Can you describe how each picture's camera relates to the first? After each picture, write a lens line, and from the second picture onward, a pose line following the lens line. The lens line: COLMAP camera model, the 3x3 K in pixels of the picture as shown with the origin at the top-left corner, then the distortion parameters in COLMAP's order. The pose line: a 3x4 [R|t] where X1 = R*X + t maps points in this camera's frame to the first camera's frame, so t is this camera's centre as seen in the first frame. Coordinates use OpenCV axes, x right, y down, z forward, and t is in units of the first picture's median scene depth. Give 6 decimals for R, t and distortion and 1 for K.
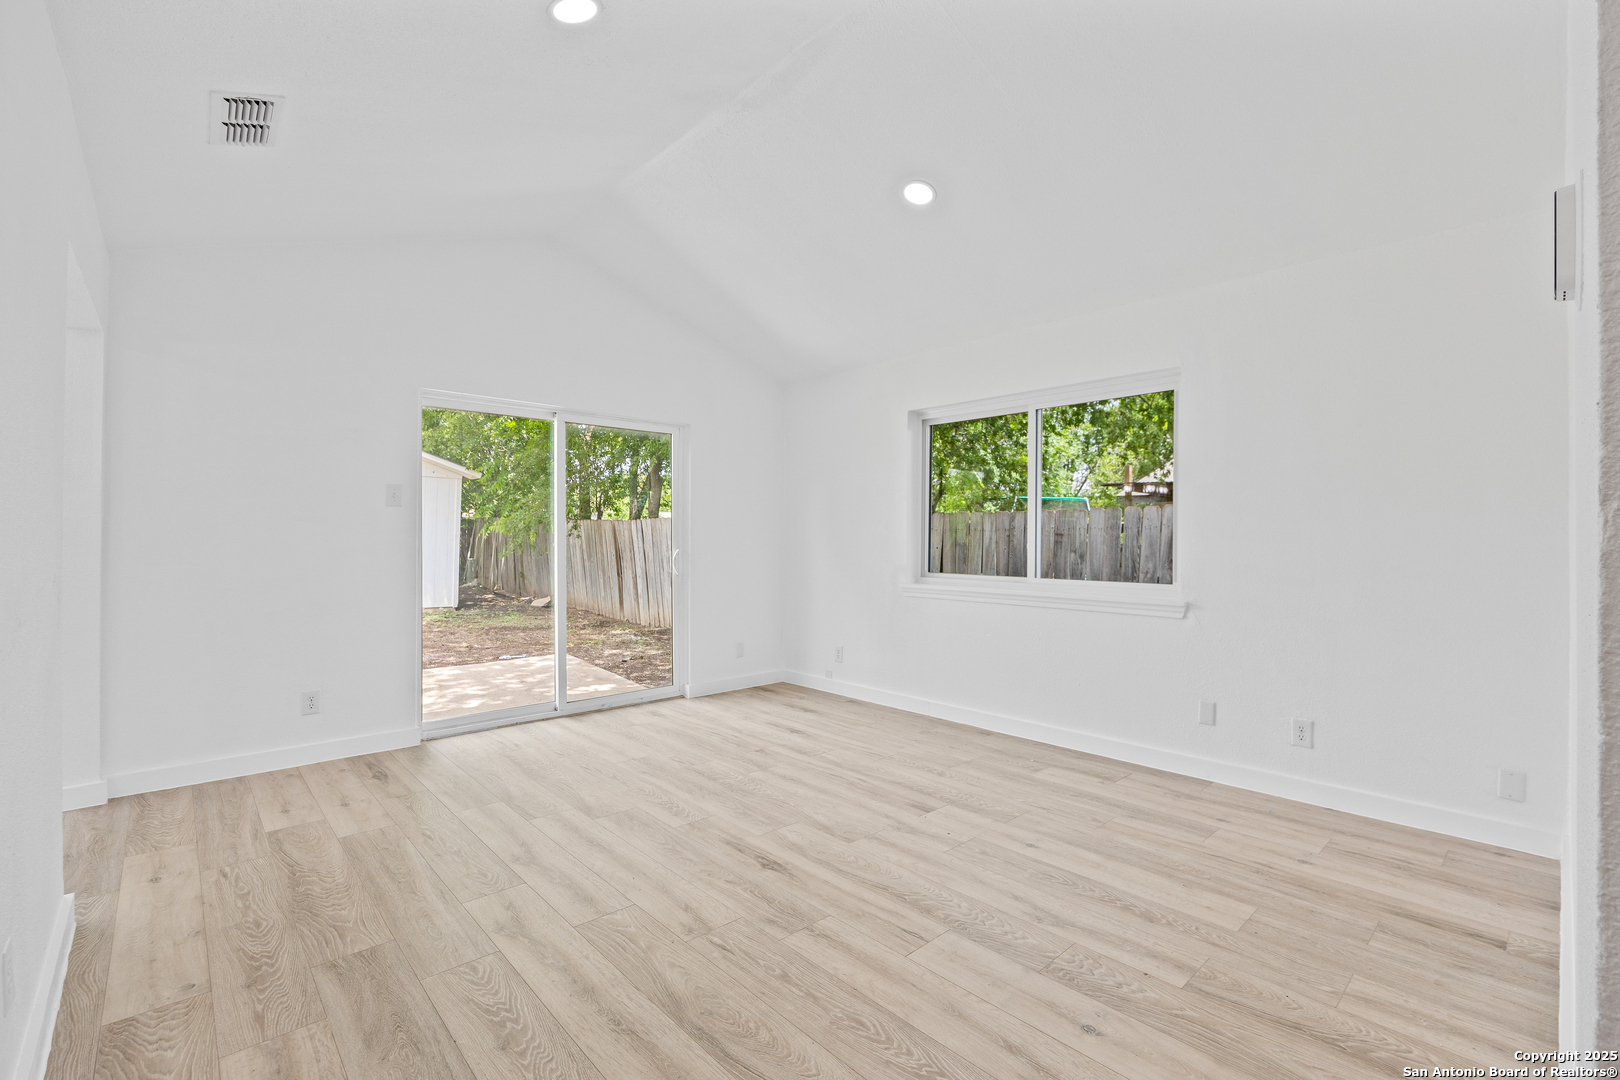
lens RADIAL K [[716.5, 0, 819.9], [0, 716.5, 540.2], [0, 0, 1]] dist [-0.003943, -0.000642]
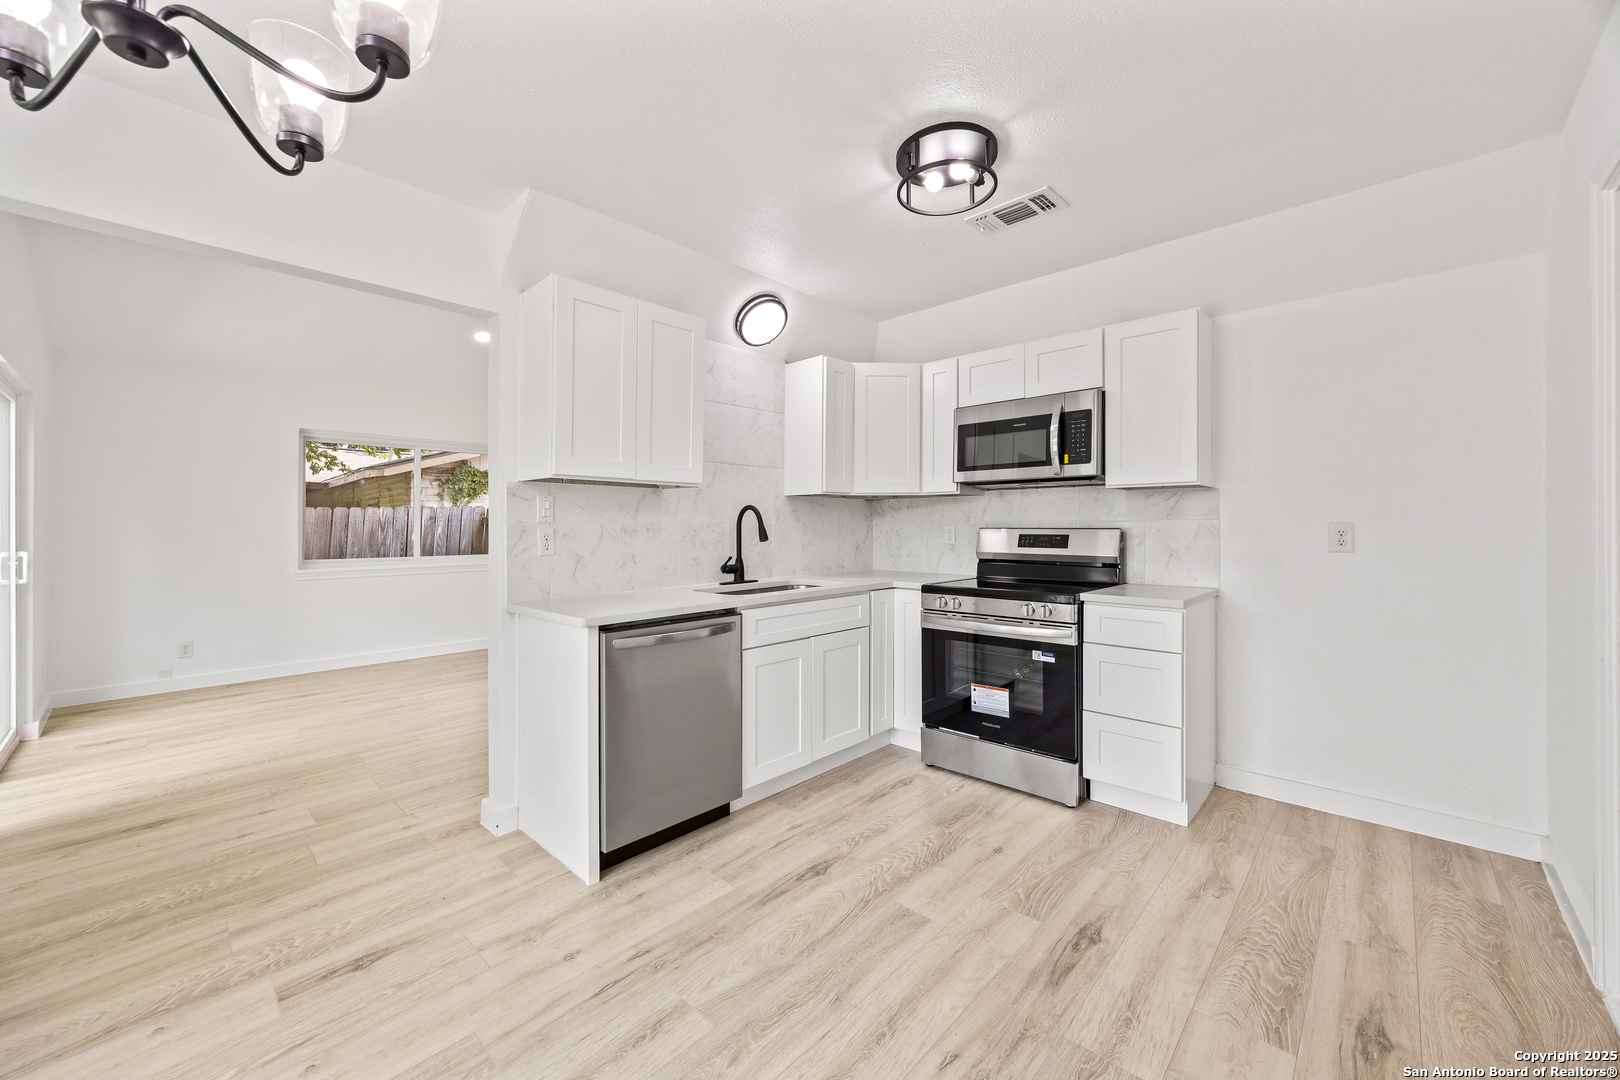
lens RADIAL K [[609.0, 0, 820.0], [0, 609.0, 531.1], [0, 0, 1]] dist [0.000219, -0.000310]
pose [[-0.072917, -0.016723, 0.997198, -2.093175], [0.003875, 0.999847, 0.017051, -0.045688], [-0.997330, 0.005107, -0.072841, 0.385734]]
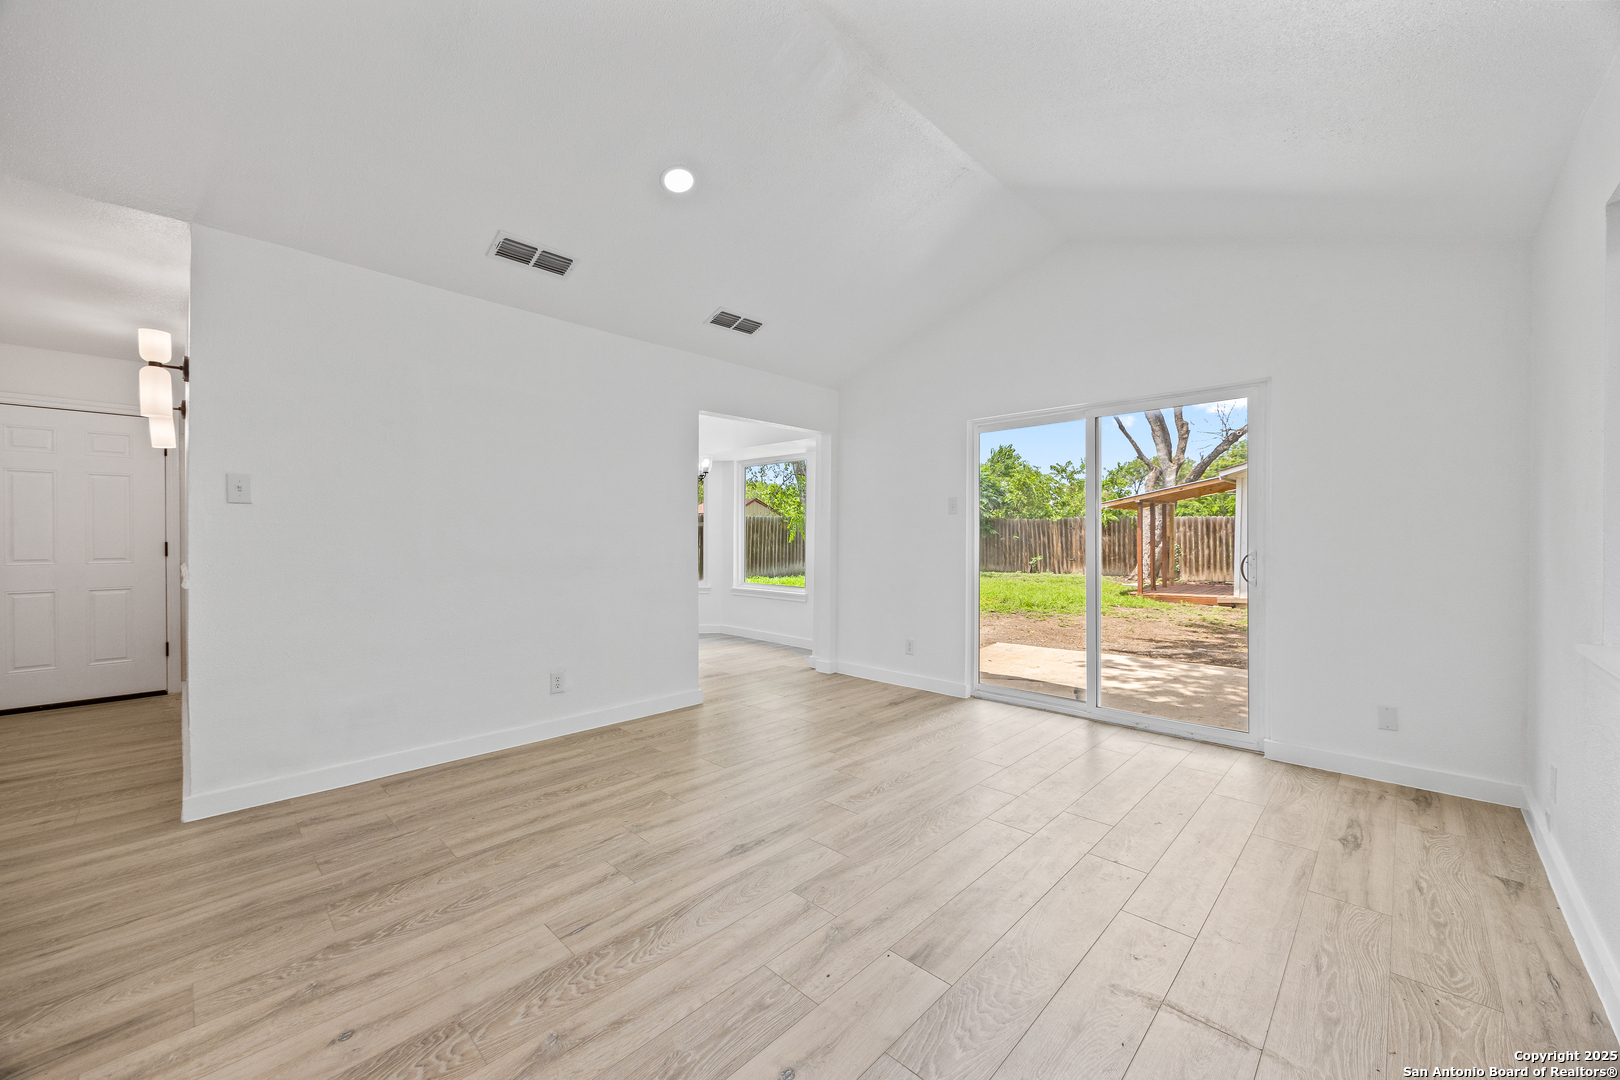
lens RADIAL K [[609.0, 0, 812.1], [0, 609.0, 546.5], [0, 0, 1]] dist [0.000219, -0.000310]
pose [[0.053384, 0.007379, -0.998547, 0.897255], [0.001596, 0.999971, 0.007475, 0.007948], [0.998573, -0.001993, 0.053370, 1.156634]]
